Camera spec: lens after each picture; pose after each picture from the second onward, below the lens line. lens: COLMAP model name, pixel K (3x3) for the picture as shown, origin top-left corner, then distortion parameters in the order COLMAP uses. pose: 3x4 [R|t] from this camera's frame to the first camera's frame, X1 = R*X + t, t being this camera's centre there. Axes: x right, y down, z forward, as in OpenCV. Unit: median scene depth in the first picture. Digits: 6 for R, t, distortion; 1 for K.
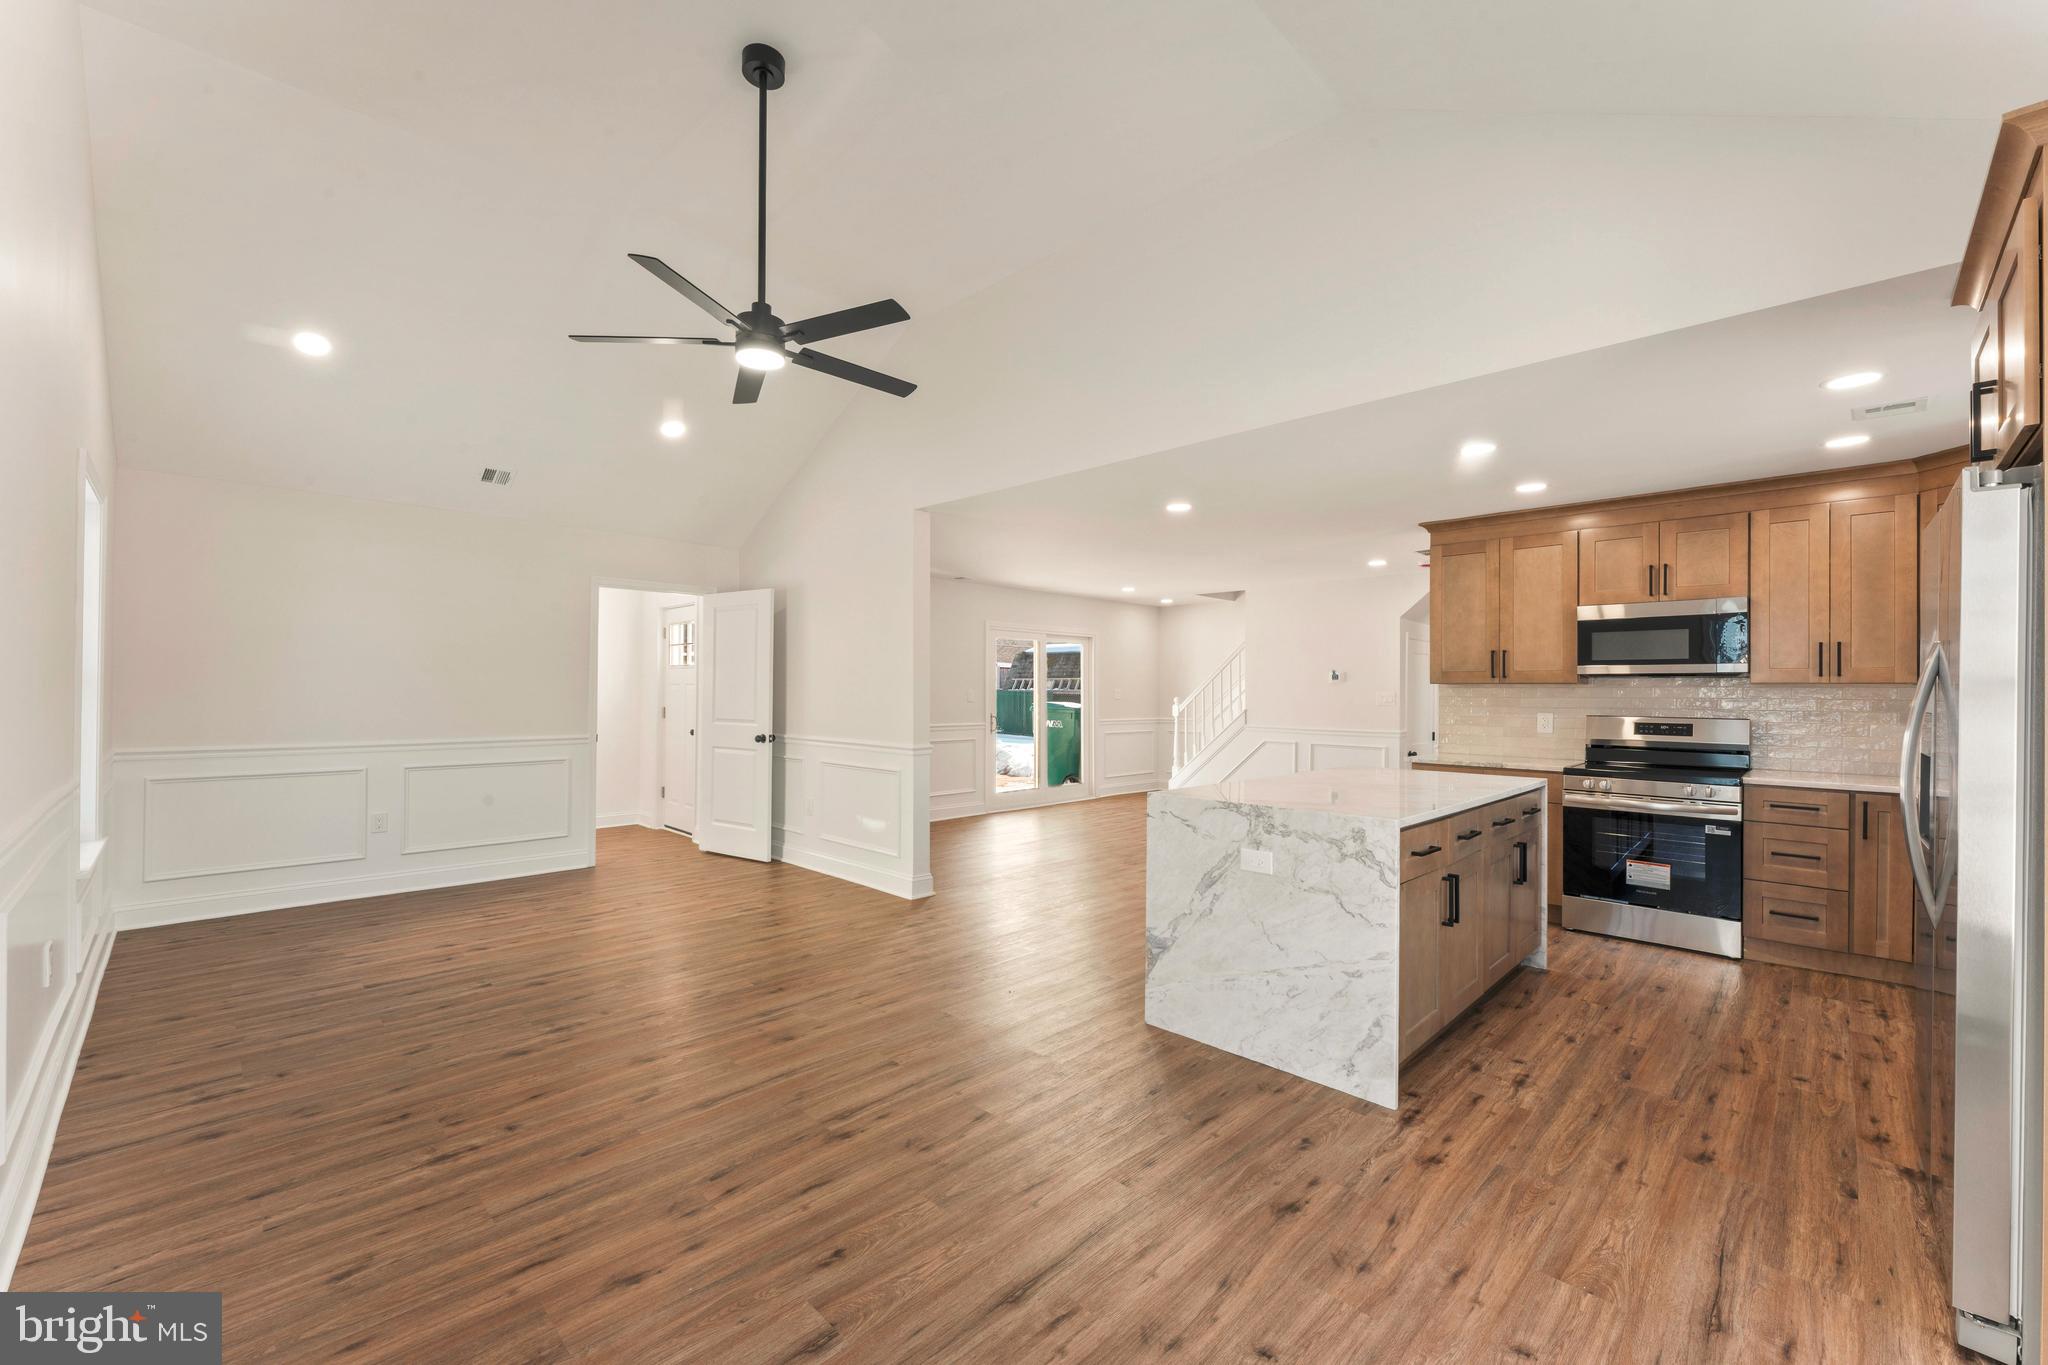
lens RADIAL K [[826.8, 0, 1025.9], [0, 826.8, 683.6], [0, 0, 1]] dist [-0.001589, -0.000485]
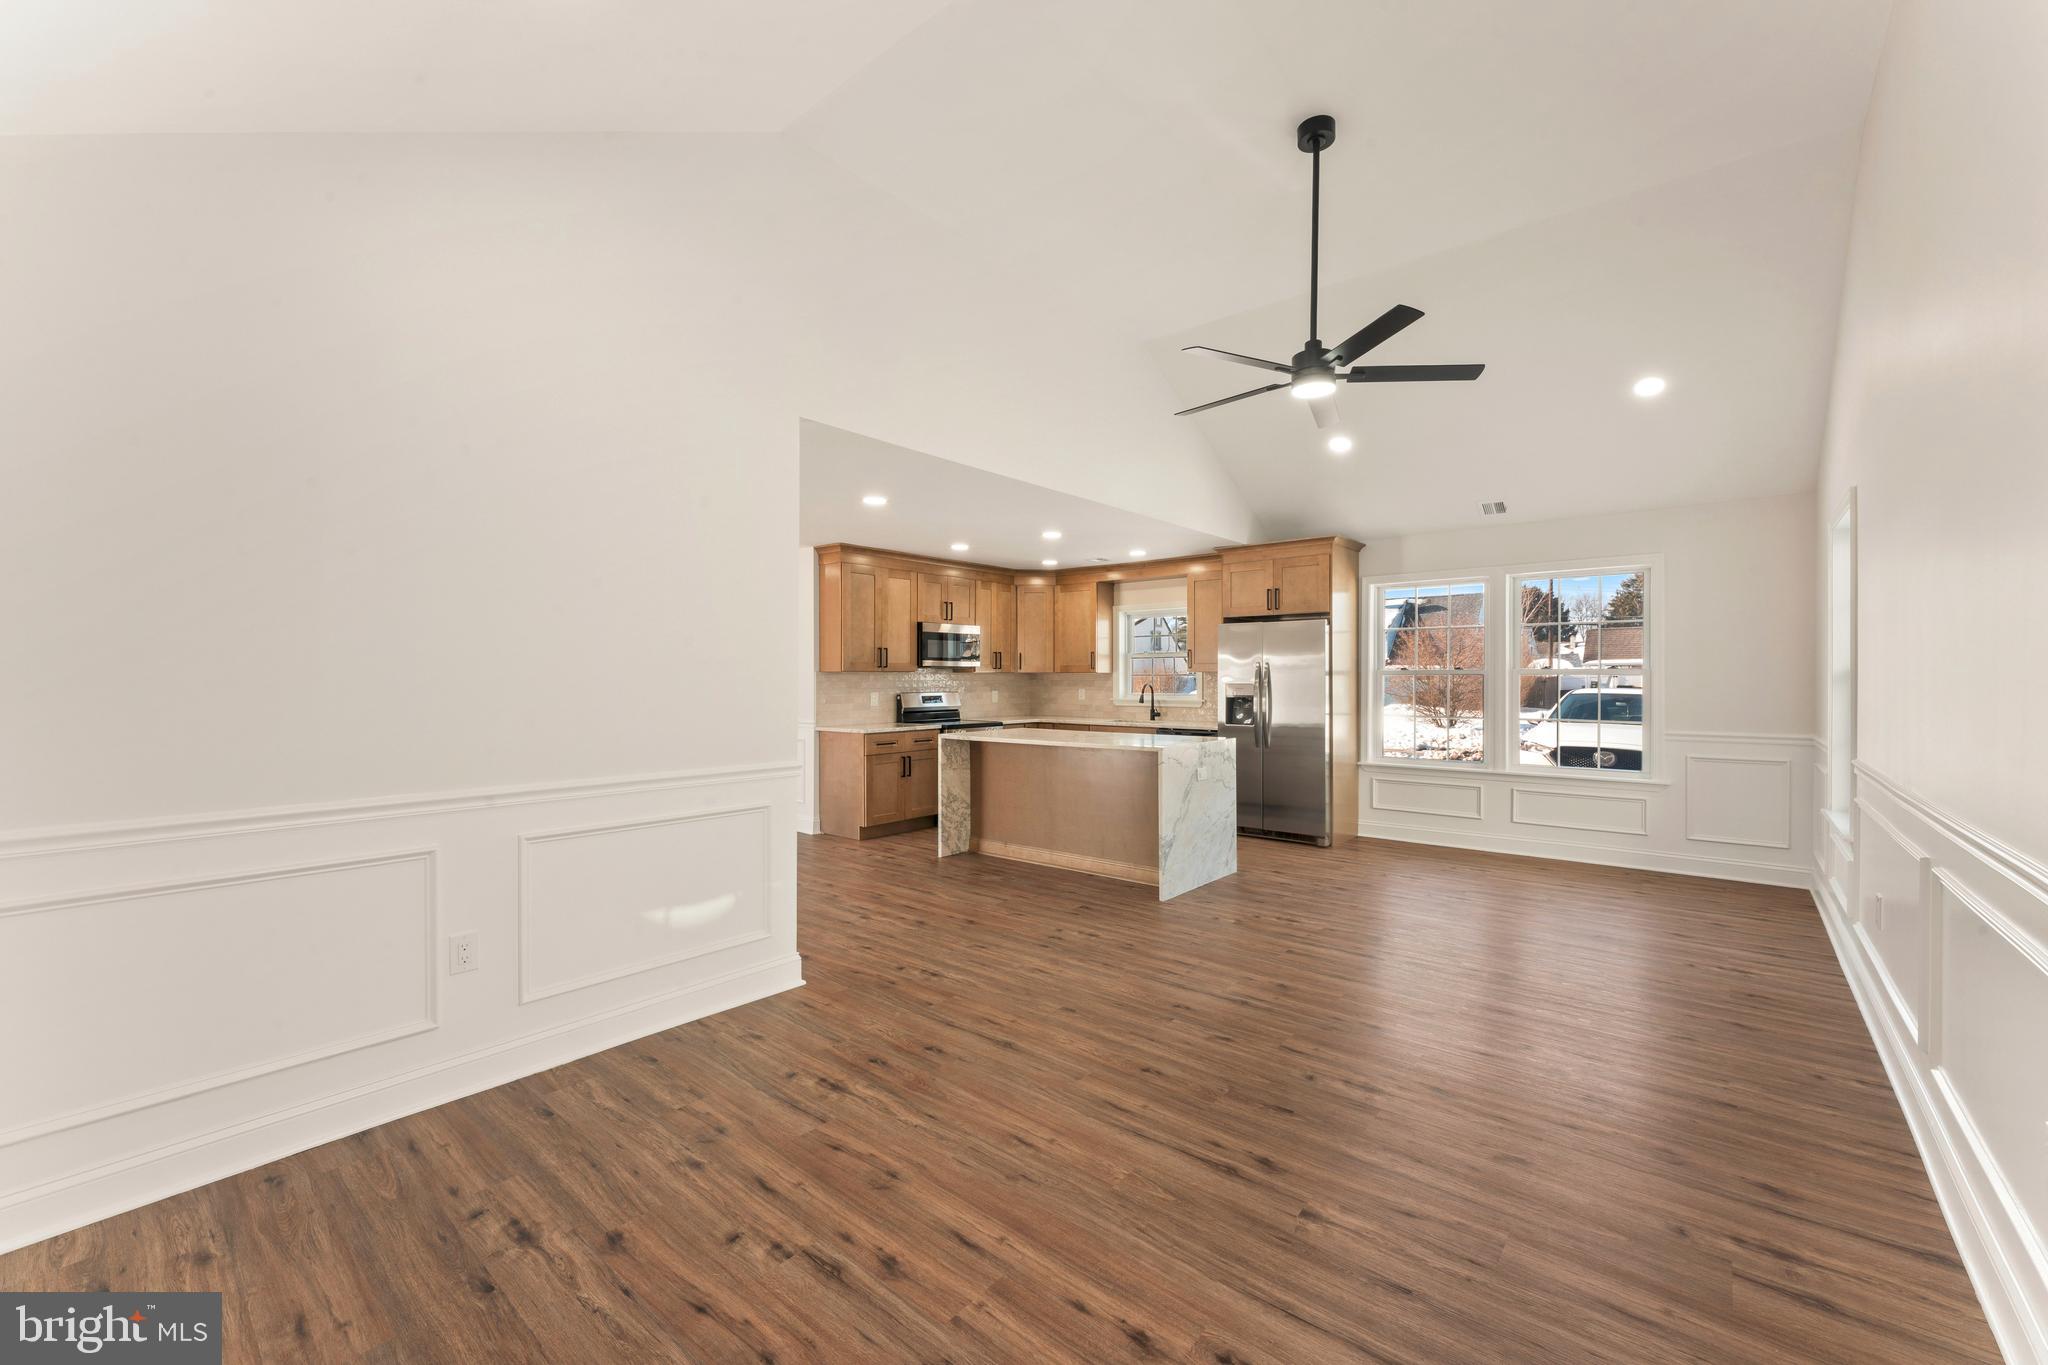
lens RADIAL K [[826.8, 0, 1027.7], [0, 826.8, 678.4], [0, 0, 1]] dist [-0.001589, -0.000485]
pose [[-0.080634, -0.007202, 0.996718, -0.972453], [-0.007551, 0.999950, 0.006615, 0.000401], [-0.996715, -0.006993, -0.080684, 1.009757]]
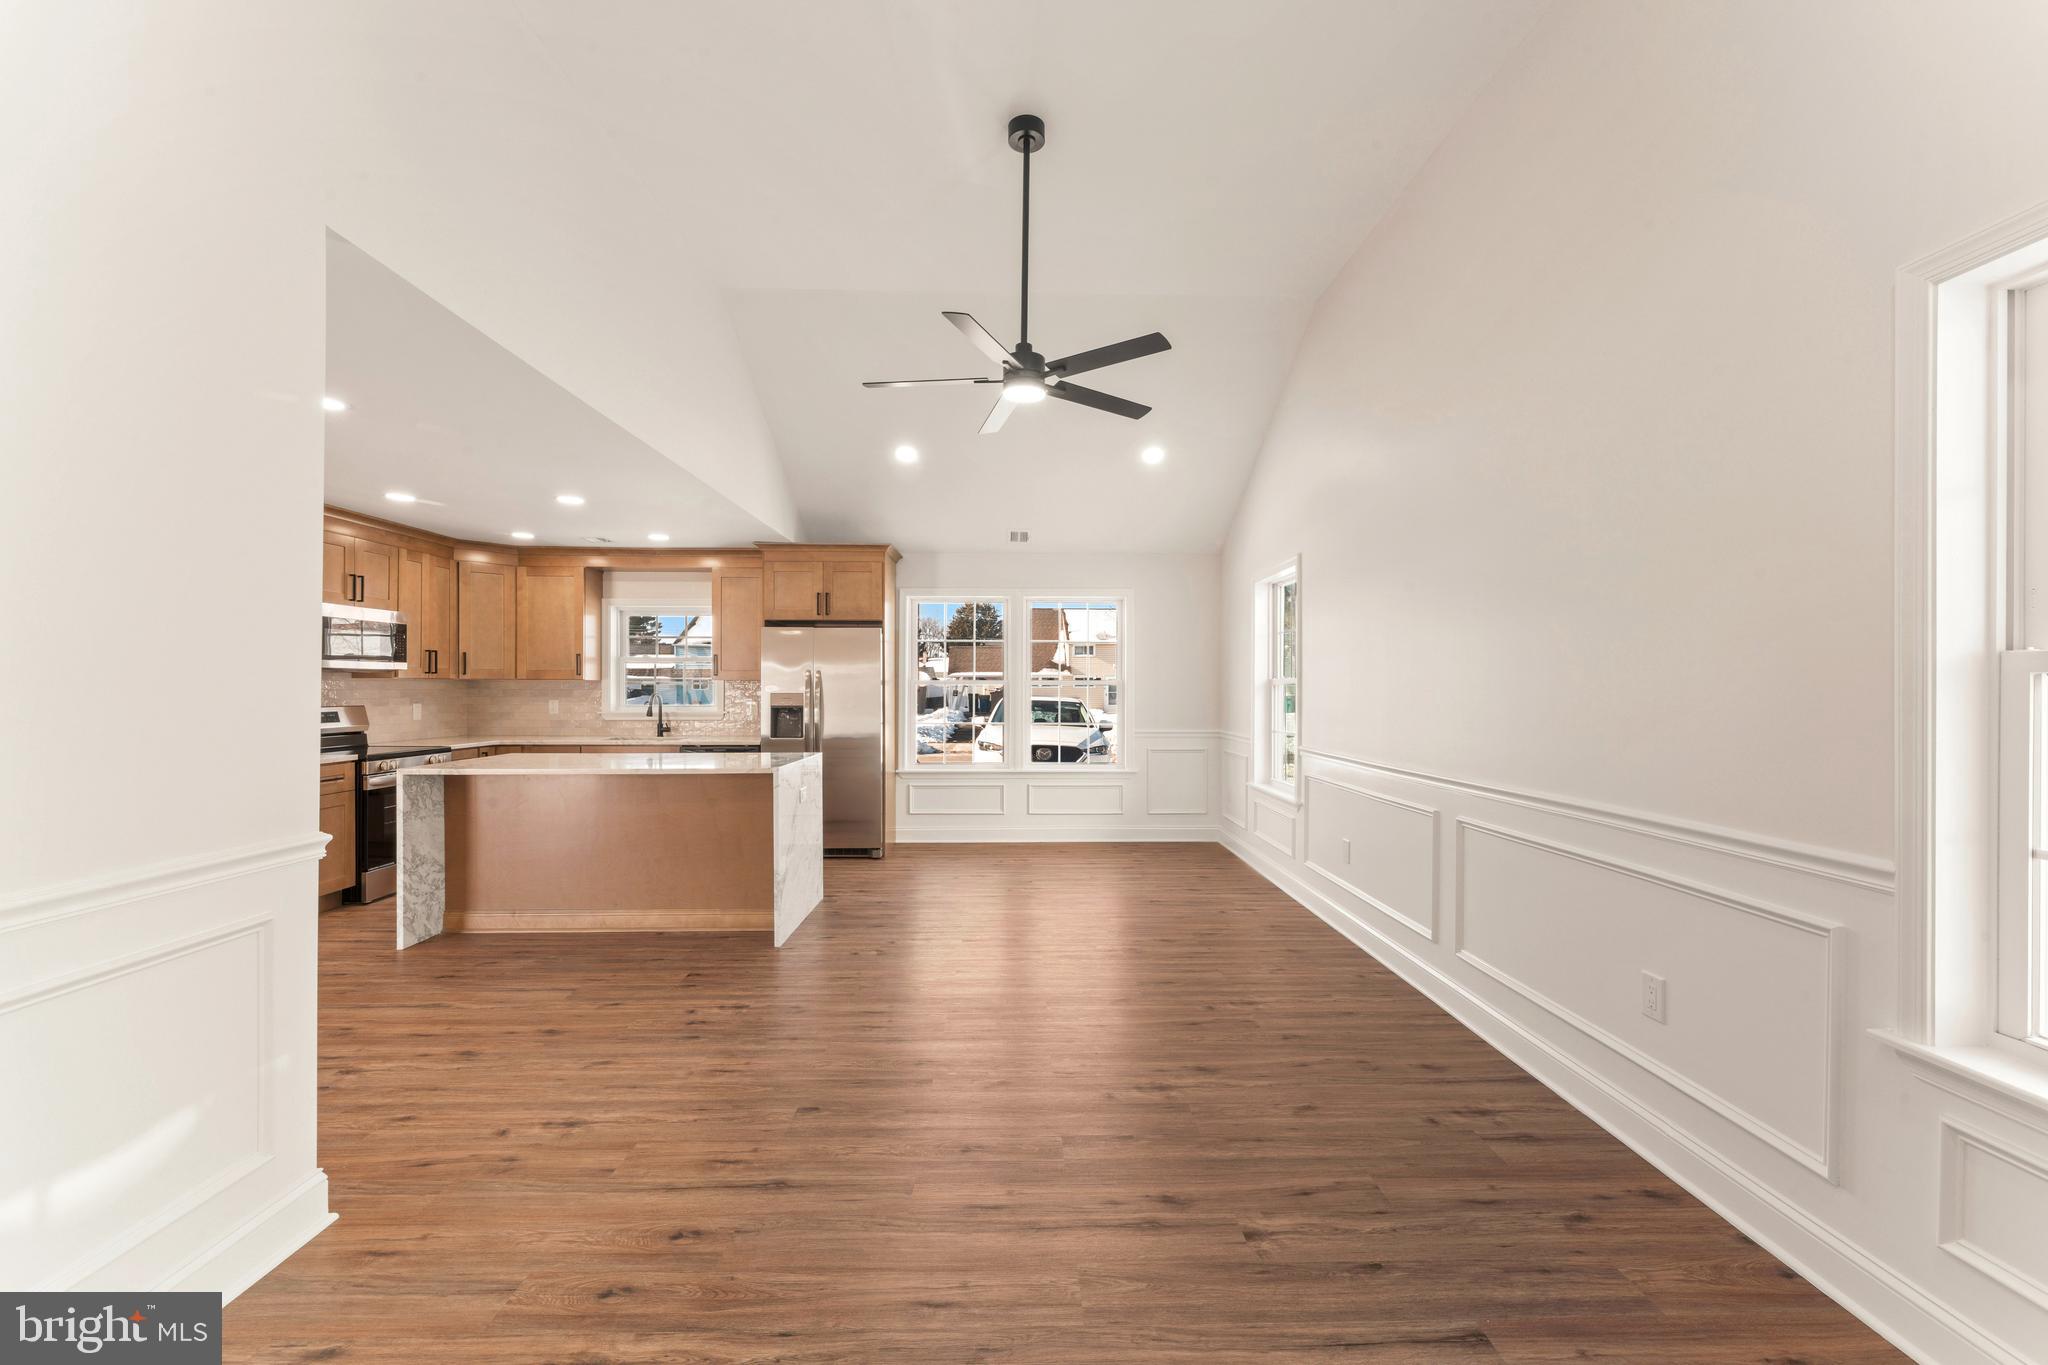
lens RADIAL K [[826.8, 0, 1035.1], [0, 826.8, 689.1], [0, 0, 1]] dist [-0.001589, -0.000485]
pose [[-0.723309, -0.010078, 0.690451, -0.754097], [-0.012749, 0.999918, 0.001240, 0.003281], [-0.690407, -0.007906, -0.723378, 1.223656]]
